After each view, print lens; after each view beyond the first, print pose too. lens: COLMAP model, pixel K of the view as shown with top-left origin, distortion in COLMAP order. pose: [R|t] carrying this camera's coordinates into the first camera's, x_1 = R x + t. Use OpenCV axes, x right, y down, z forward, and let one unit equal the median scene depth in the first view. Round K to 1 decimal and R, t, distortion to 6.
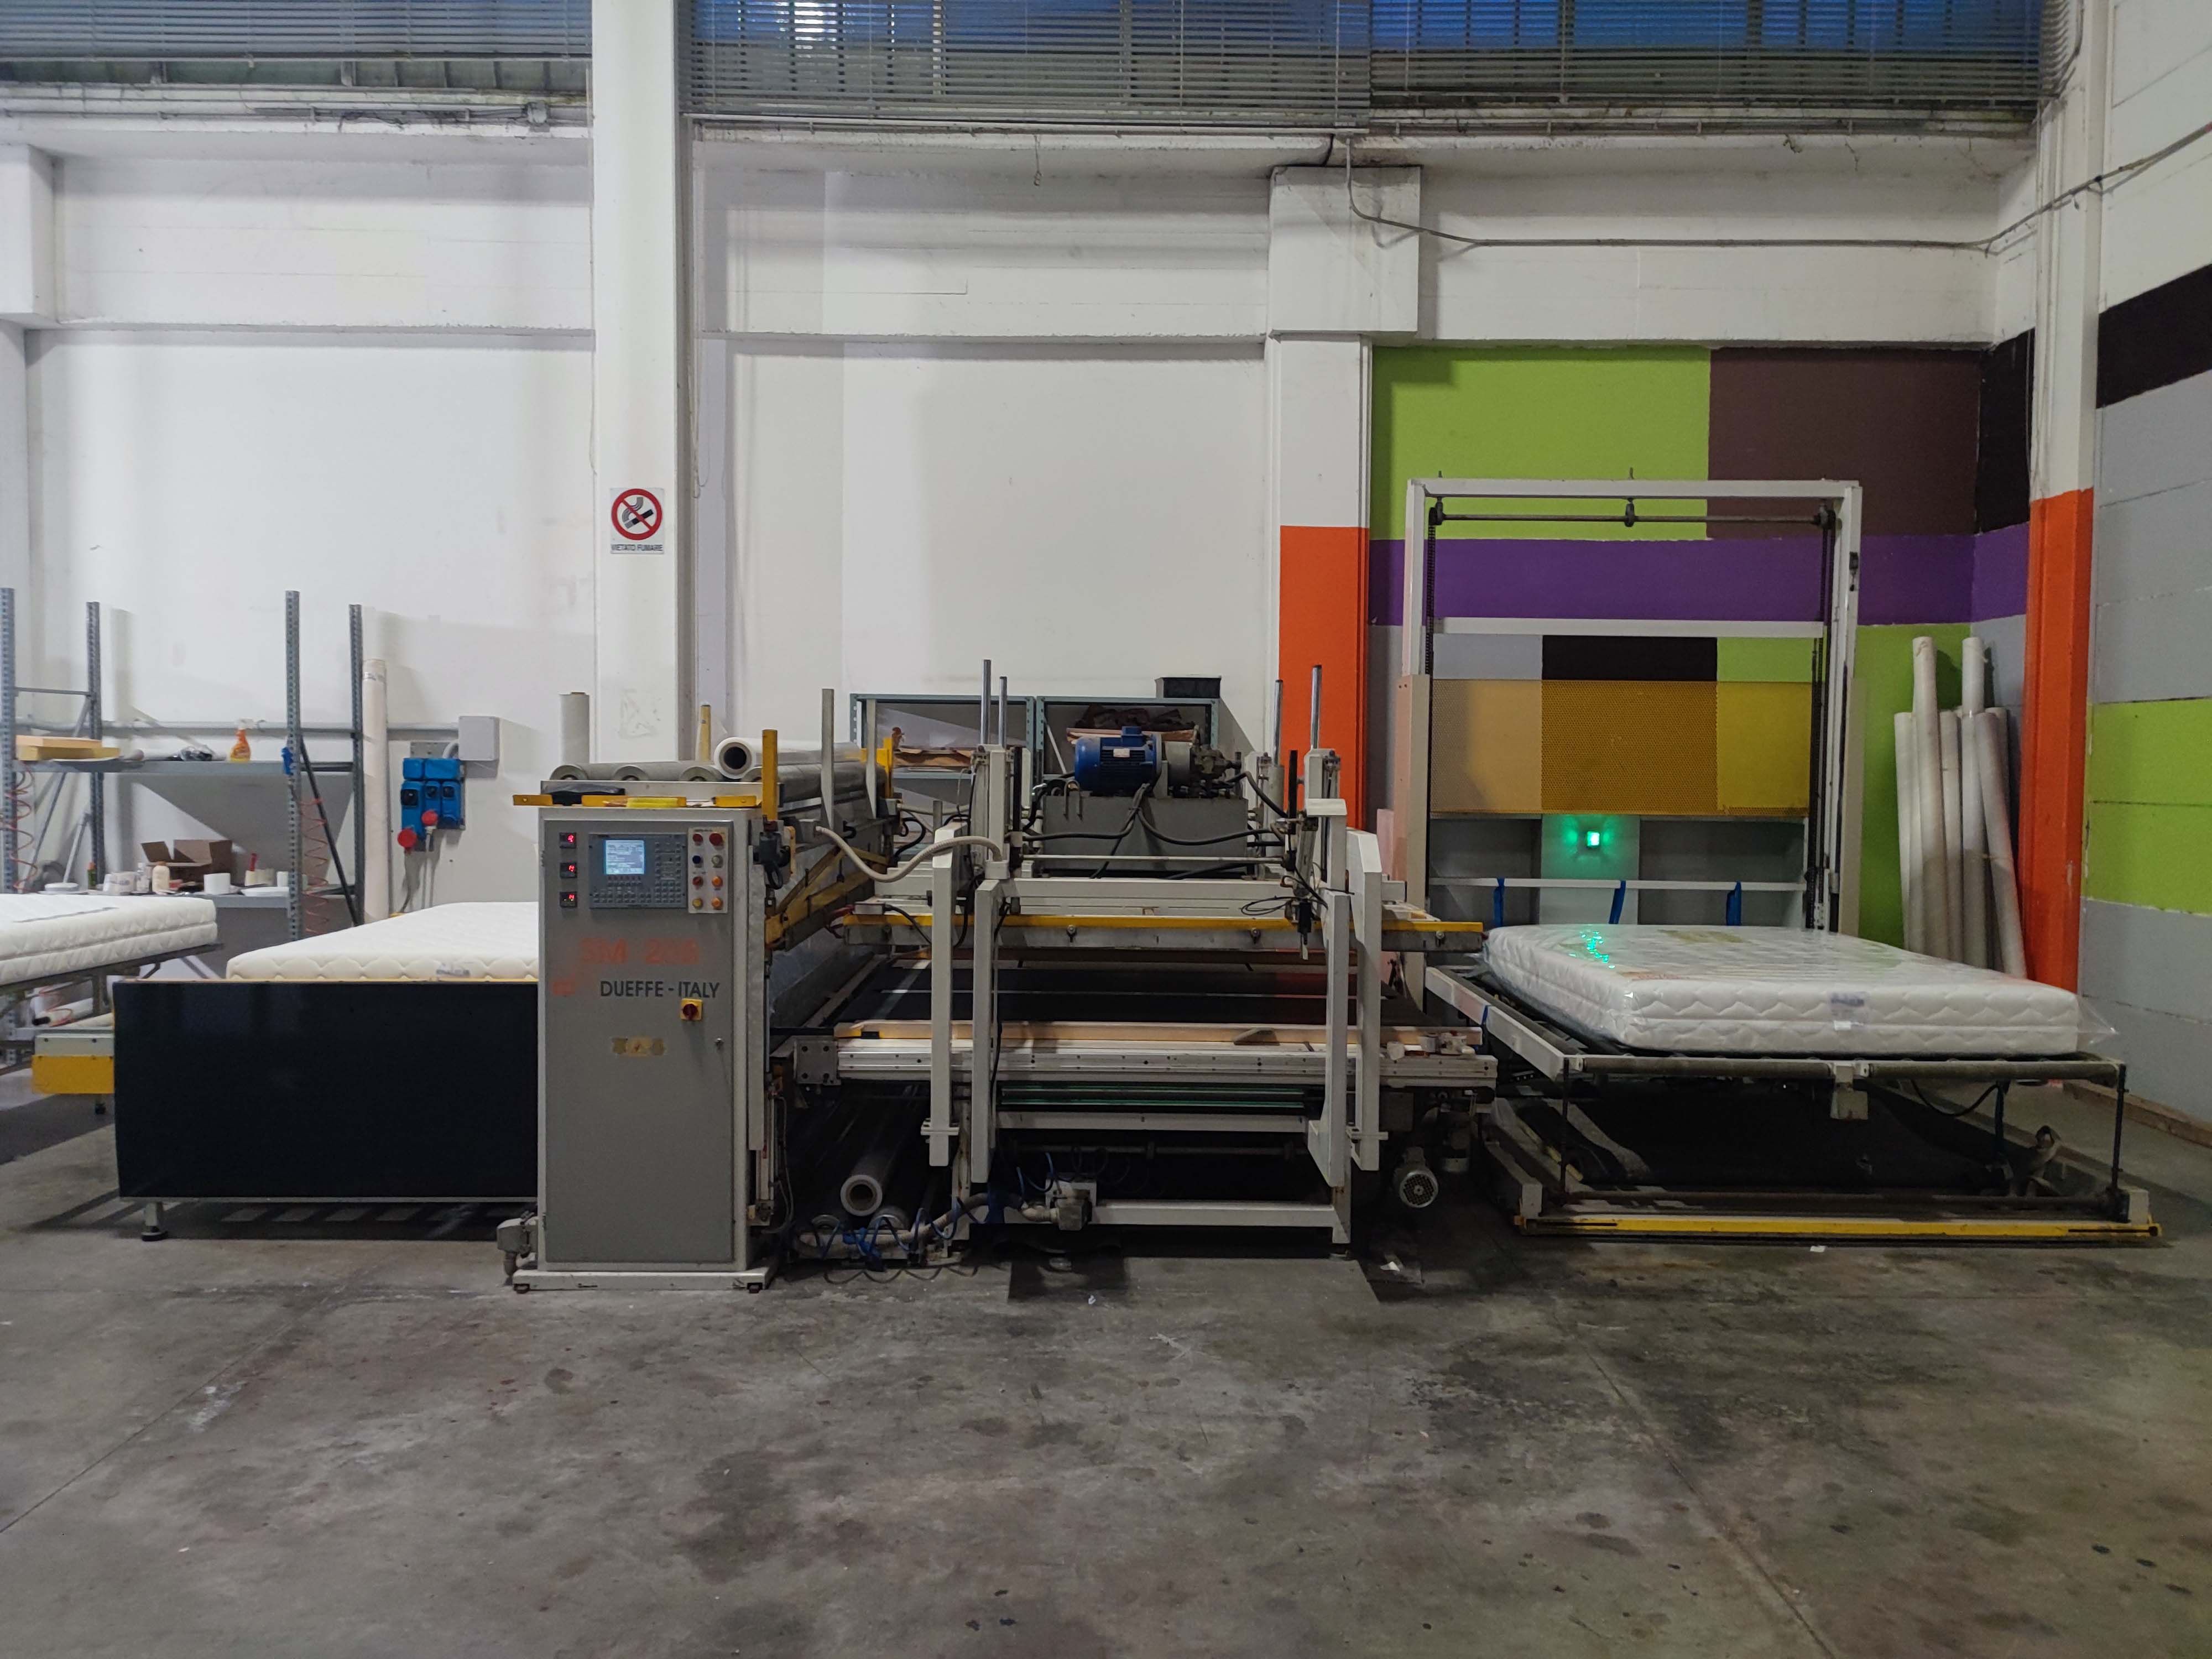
lens RADIAL K [[1605.0, 0, 1098.2], [0, 1605.0, 817.1], [0, 0, 1]] dist [0.049965, -0.055295]
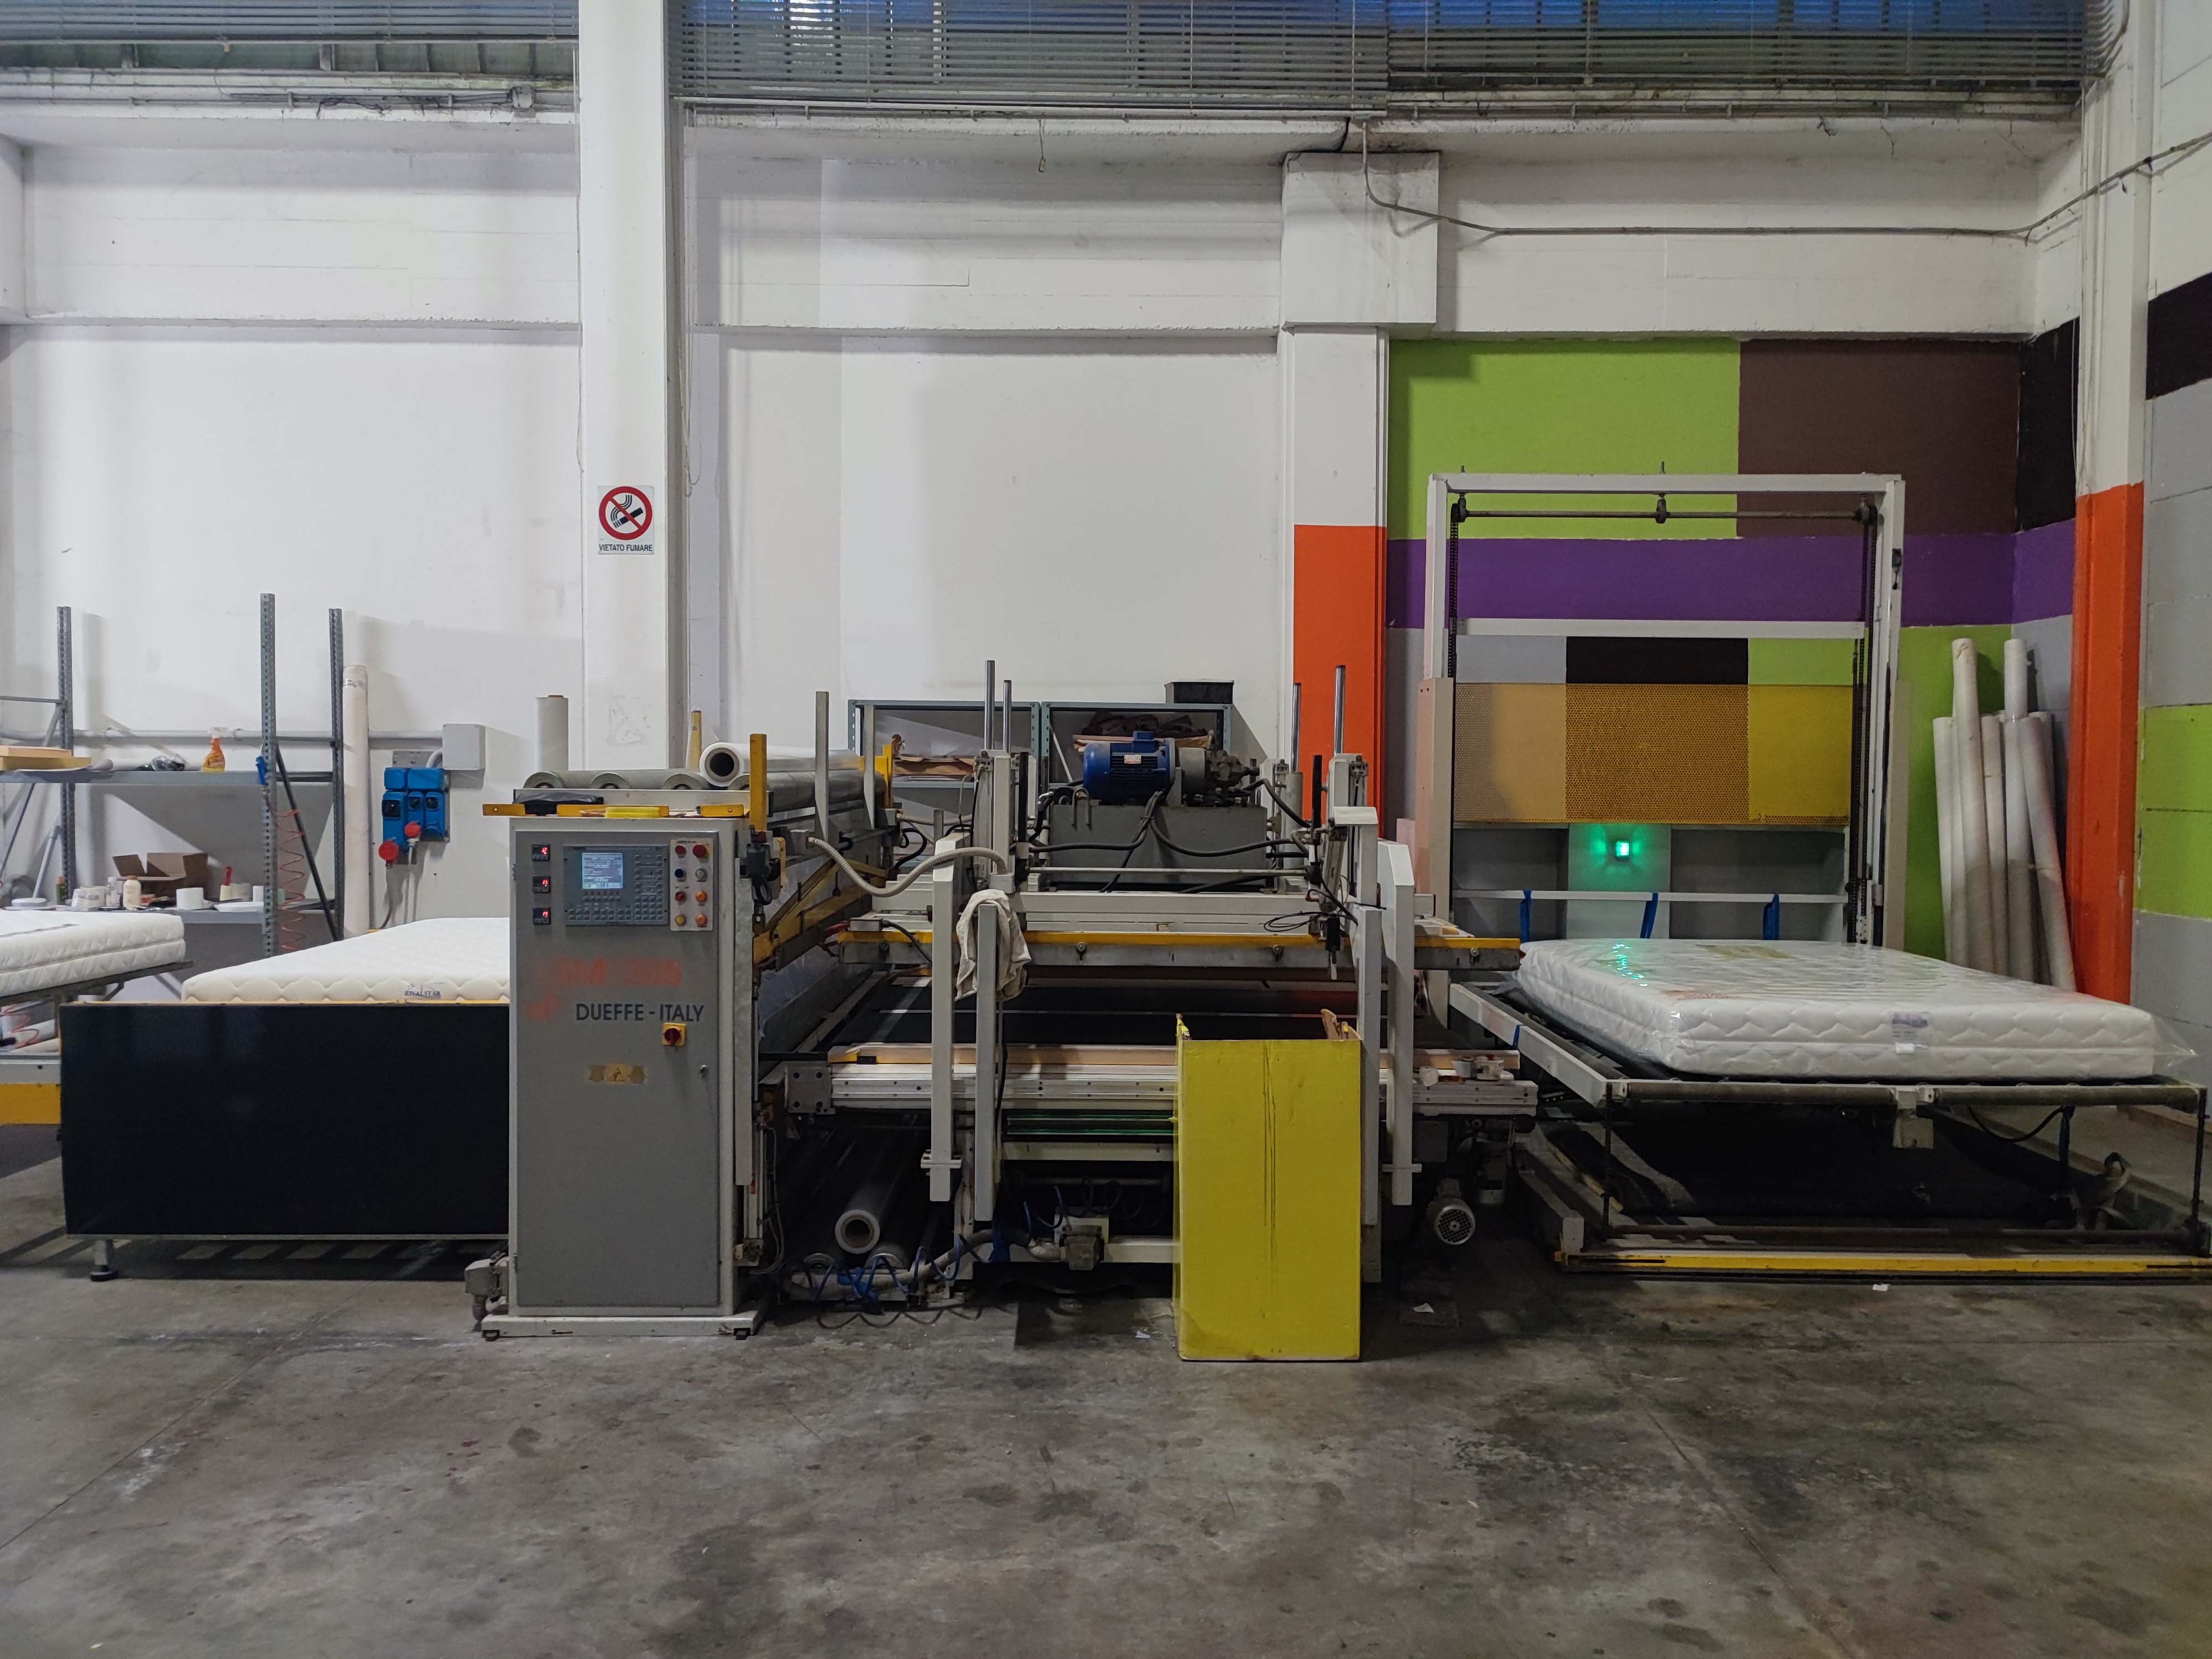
lens RADIAL K [[1605.0, 0, 1096.9], [0, 1605.0, 815.4], [0, 0, 1]] dist [0.049965, -0.055295]
pose [[0.999995, -0.001981, -0.002481, -0.004261], [0.001960, 0.999965, -0.008185, 0.000875], [0.002497, 0.008180, 0.999963, 0.053157]]
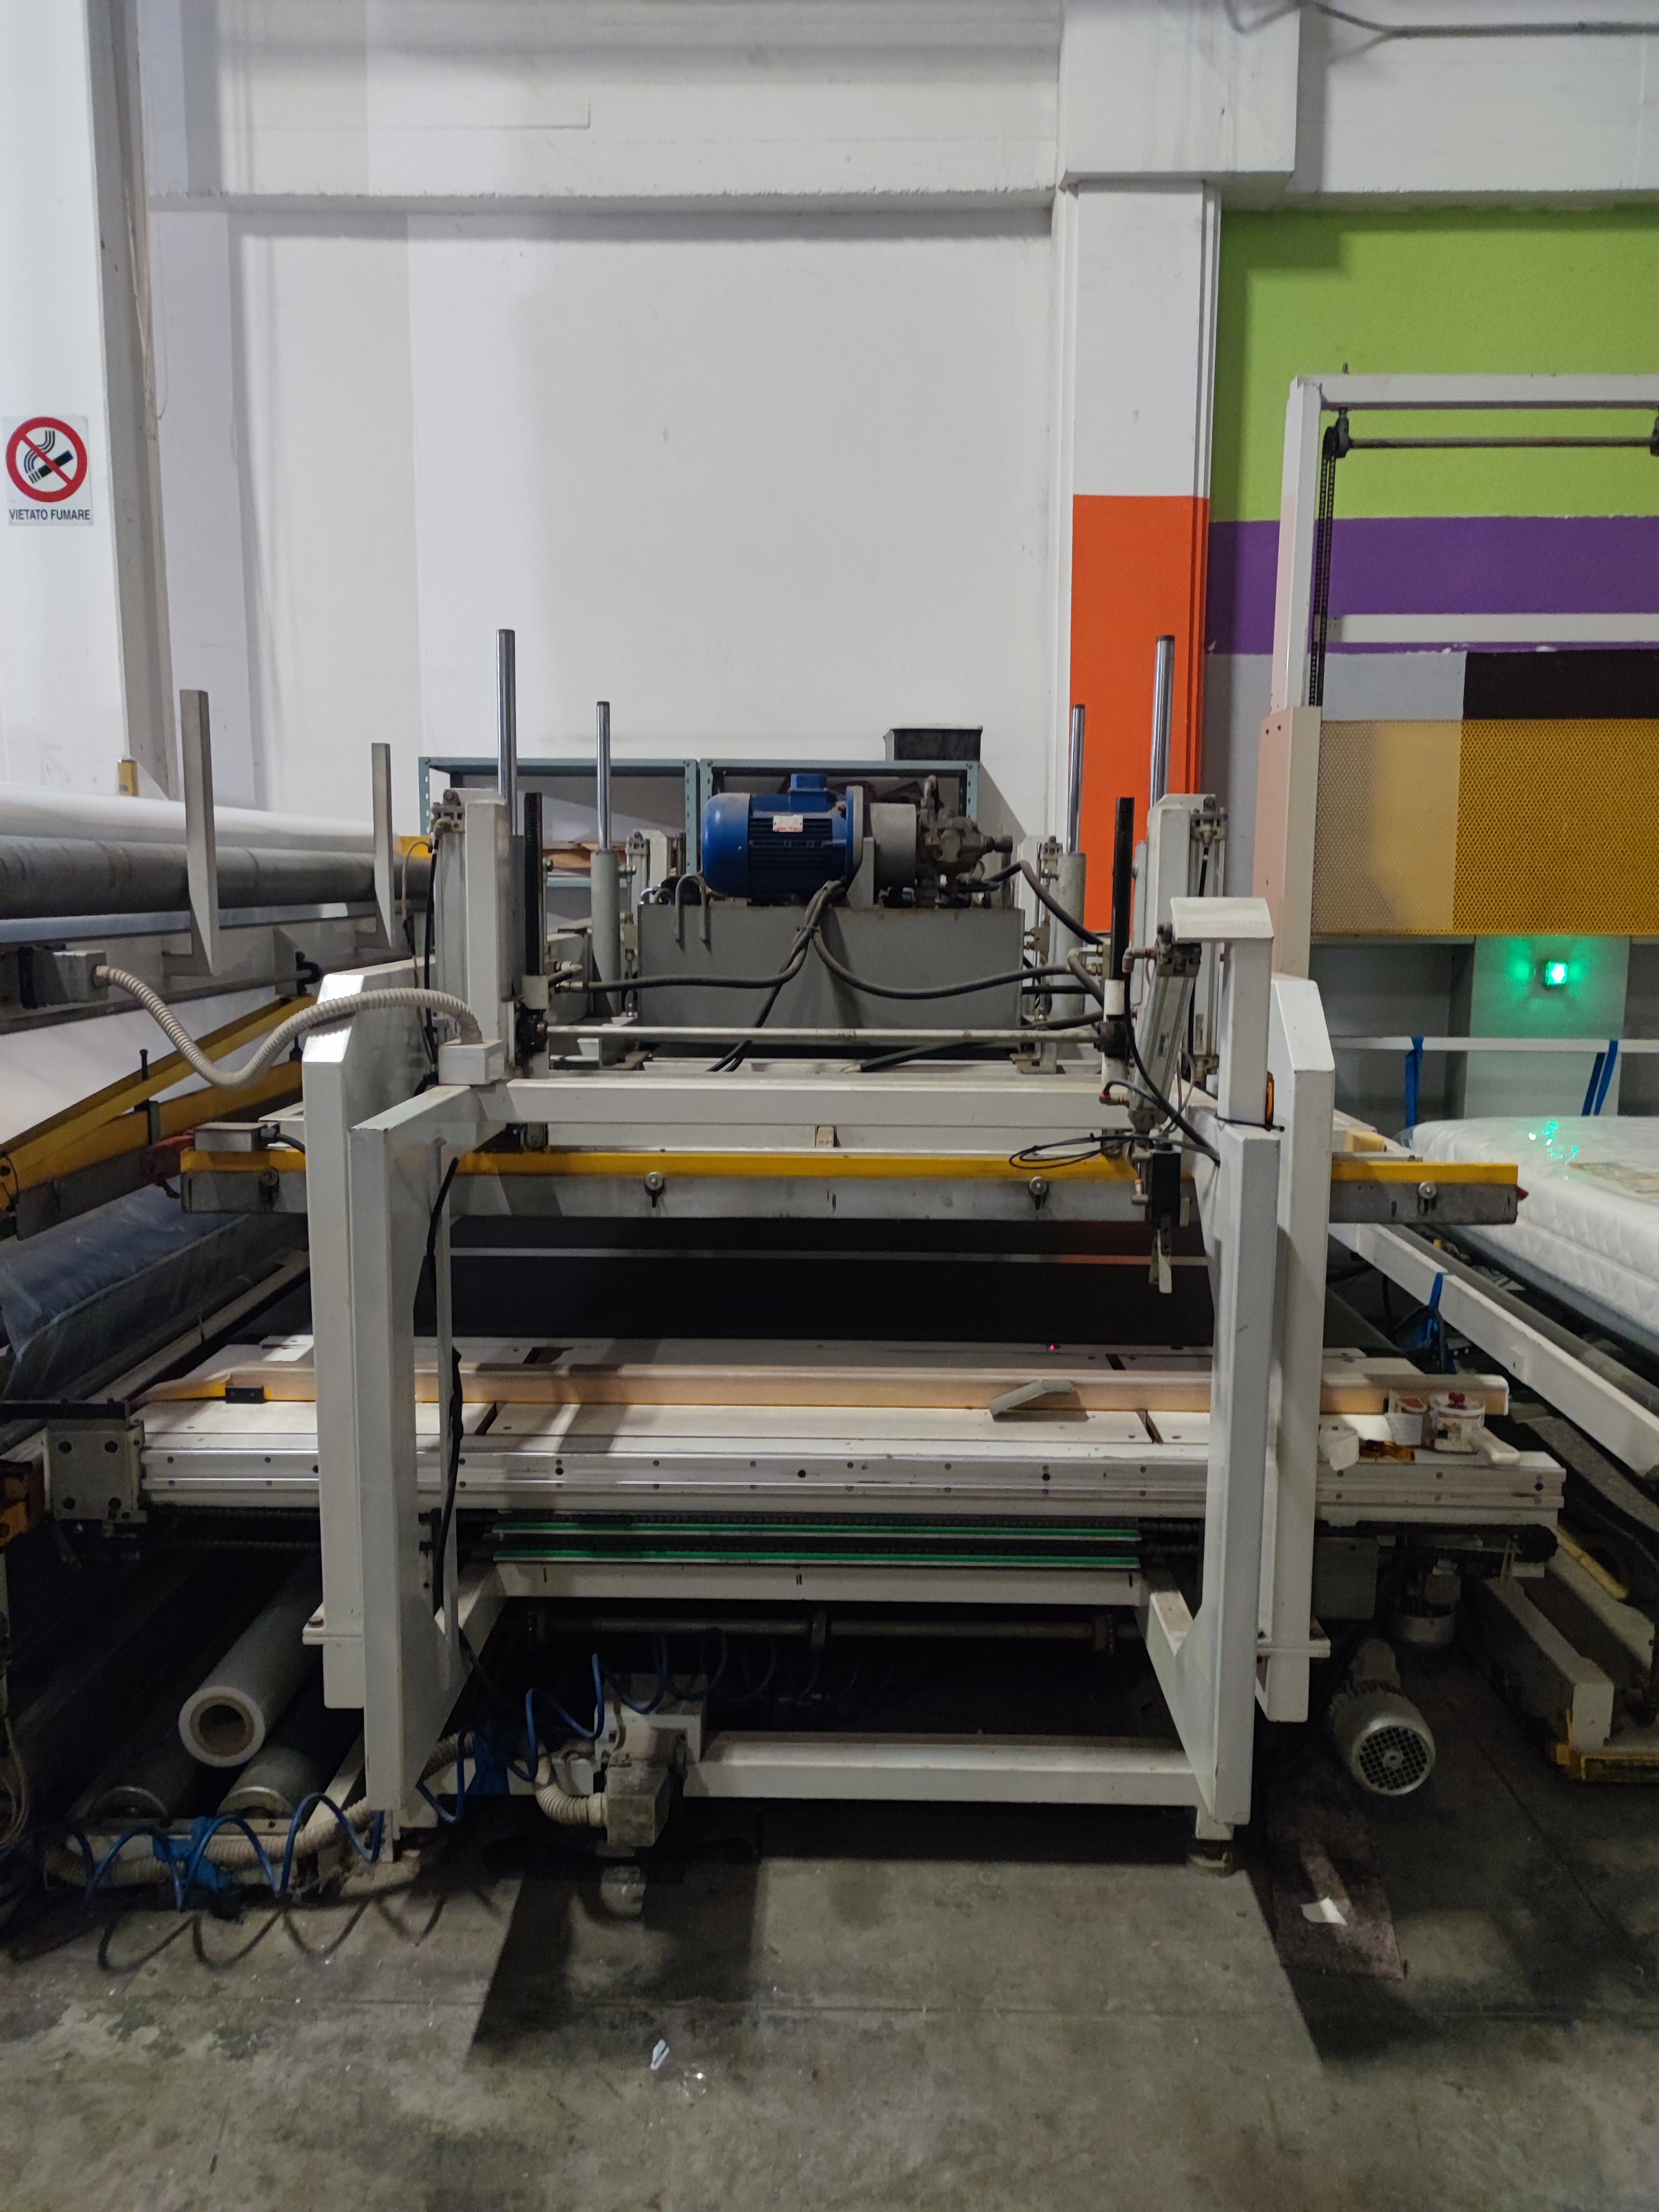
lens RADIAL K [[1605.0, 0, 825.3], [0, 1605.0, 1096.3], [0, 0, 1]] dist [0.049965, -0.055295]
pose [[0.999684, -0.001149, -0.025130, 0.040268], [0.003528, 0.995488, 0.094826, -0.000240], [0.024908, -0.094885, 0.995177, 0.453907]]
